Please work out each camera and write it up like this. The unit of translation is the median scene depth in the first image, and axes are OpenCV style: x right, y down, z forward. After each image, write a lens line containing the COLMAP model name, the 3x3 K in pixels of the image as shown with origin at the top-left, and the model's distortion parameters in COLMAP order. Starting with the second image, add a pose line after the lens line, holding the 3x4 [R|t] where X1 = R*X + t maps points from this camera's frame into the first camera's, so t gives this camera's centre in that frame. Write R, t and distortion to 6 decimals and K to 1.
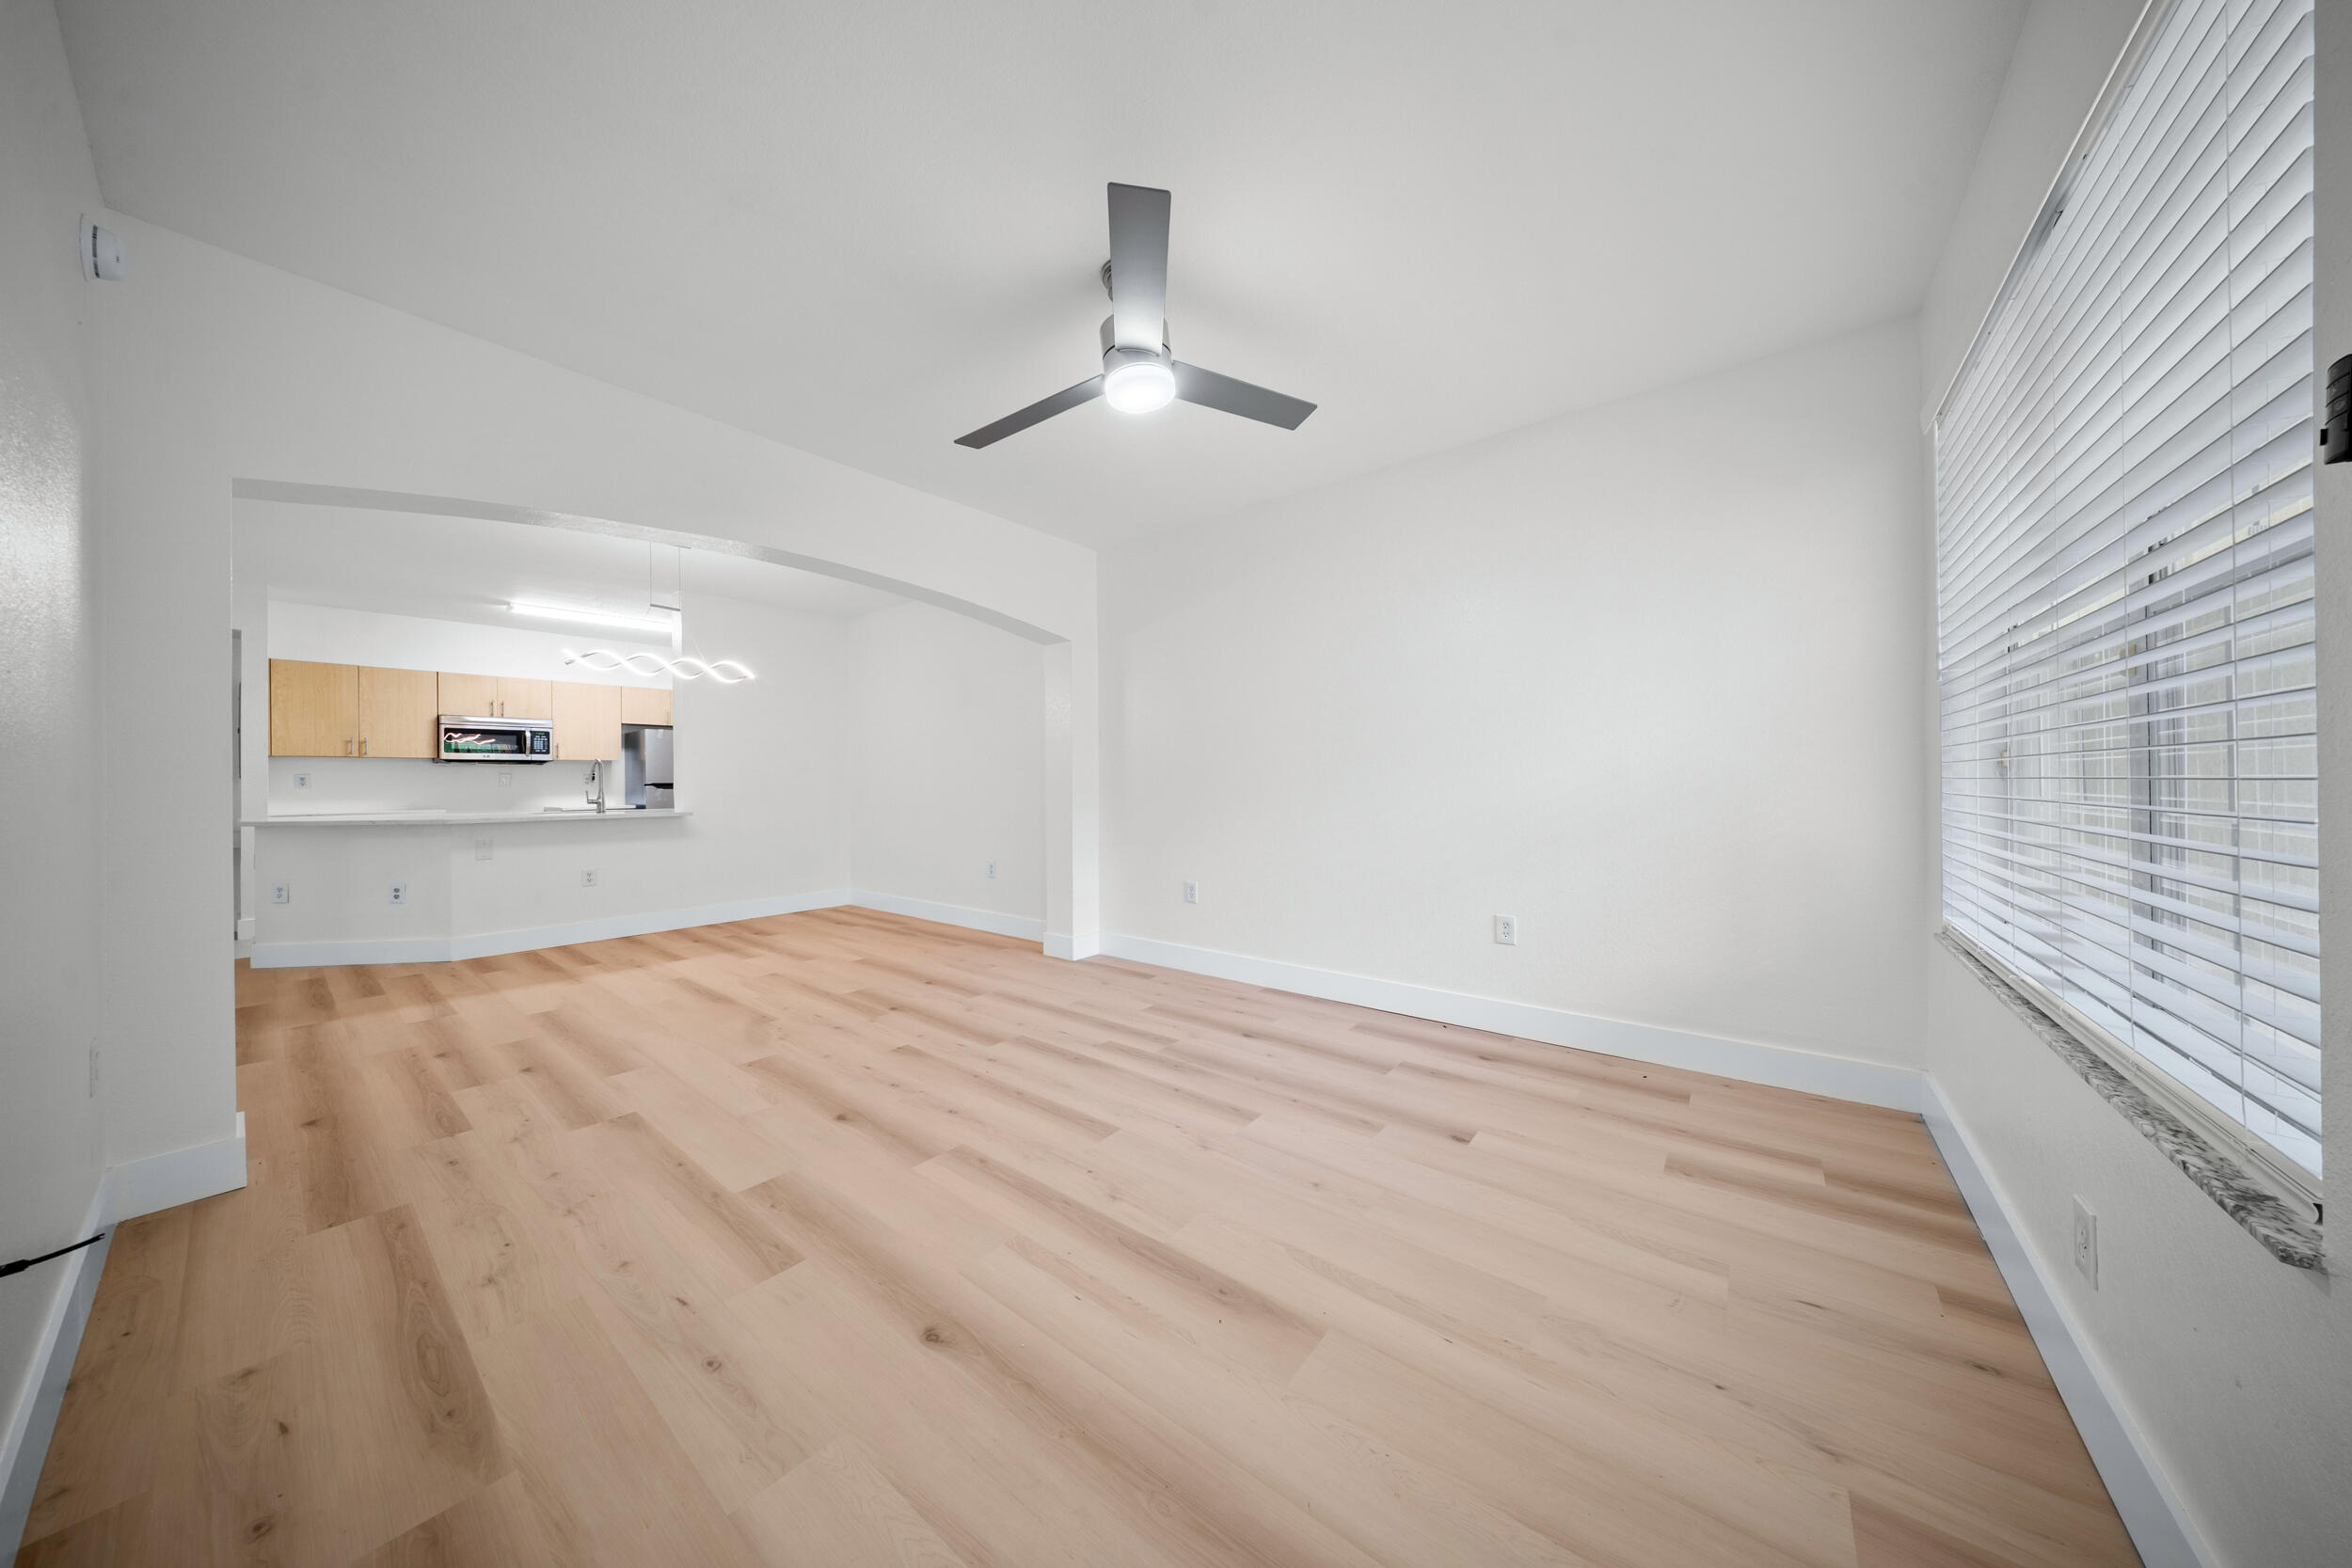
lens RADIAL K [[708.9, 0, 1189.0], [0, 708.9, 782.4], [0, 0, 1]] dist [-0.000679, -0.000096]
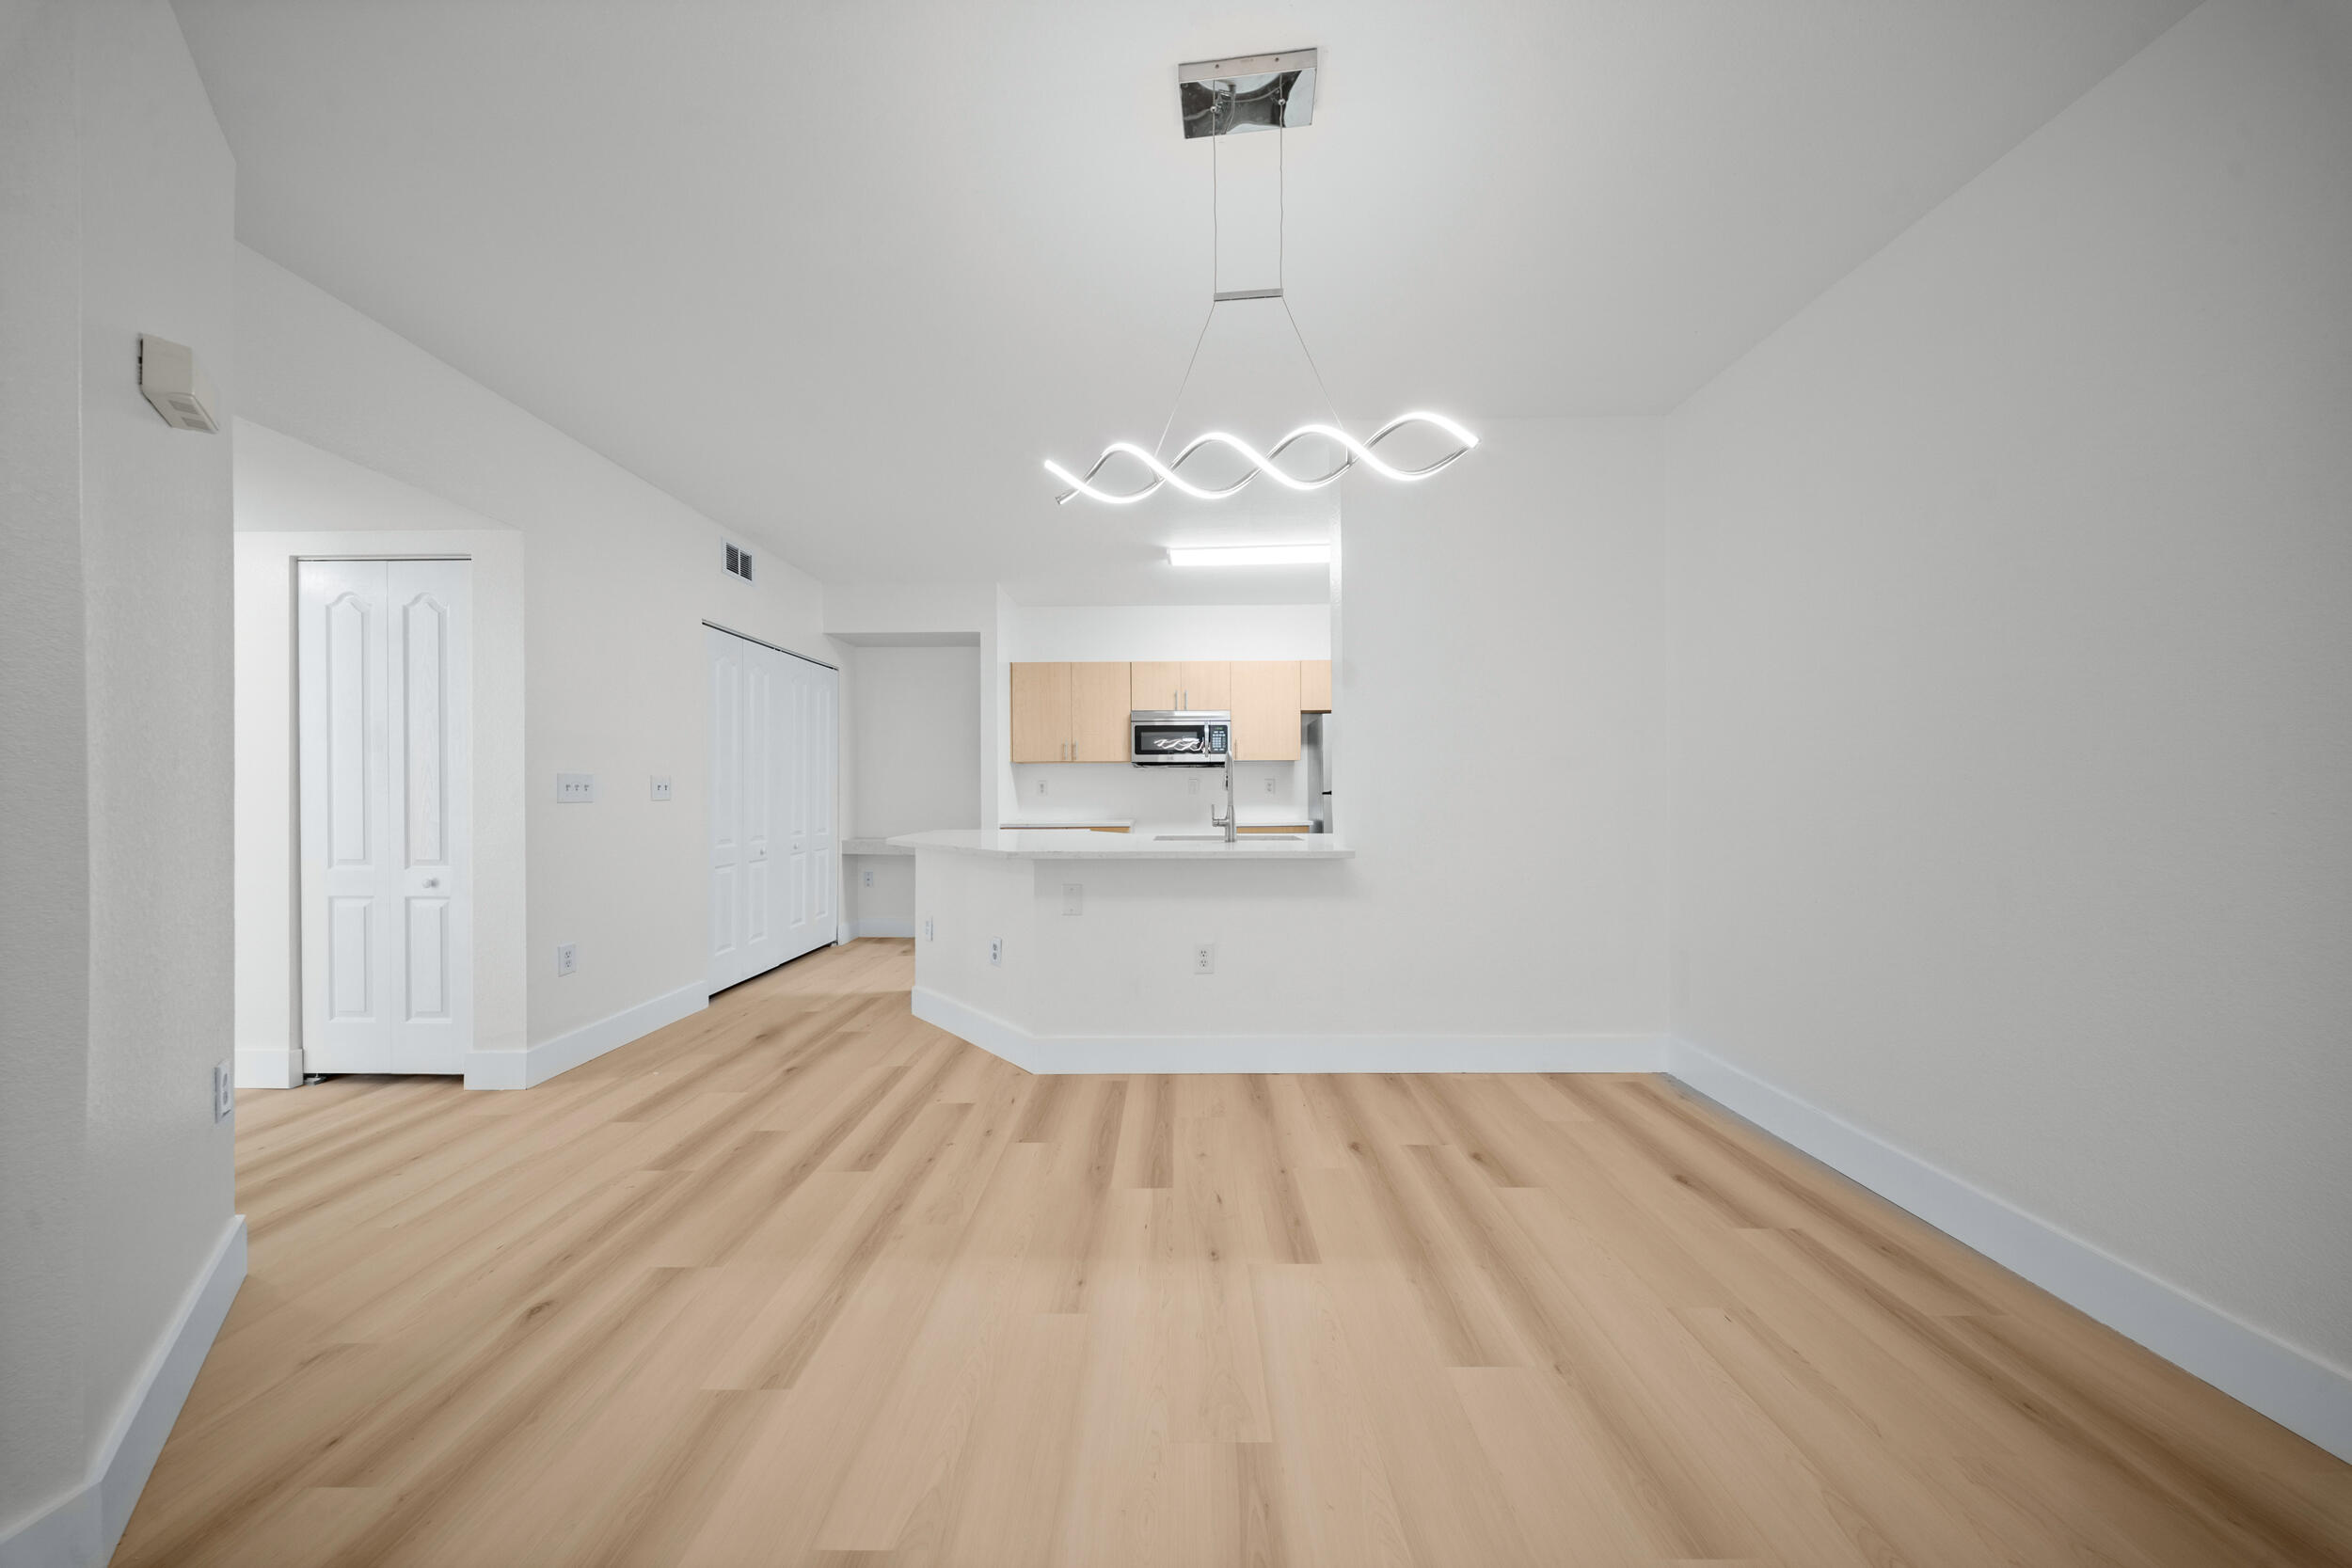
lens RADIAL K [[708.9, 0, 1189.0], [0, 708.9, 782.4], [0, 0, 1]] dist [-0.000679, -0.000096]
pose [[0.610100, -0.005493, -0.792305, -0.323503], [0.000122, 0.999977, -0.006838, -0.002631], [0.792324, 0.004076, 0.610086, 0.517186]]
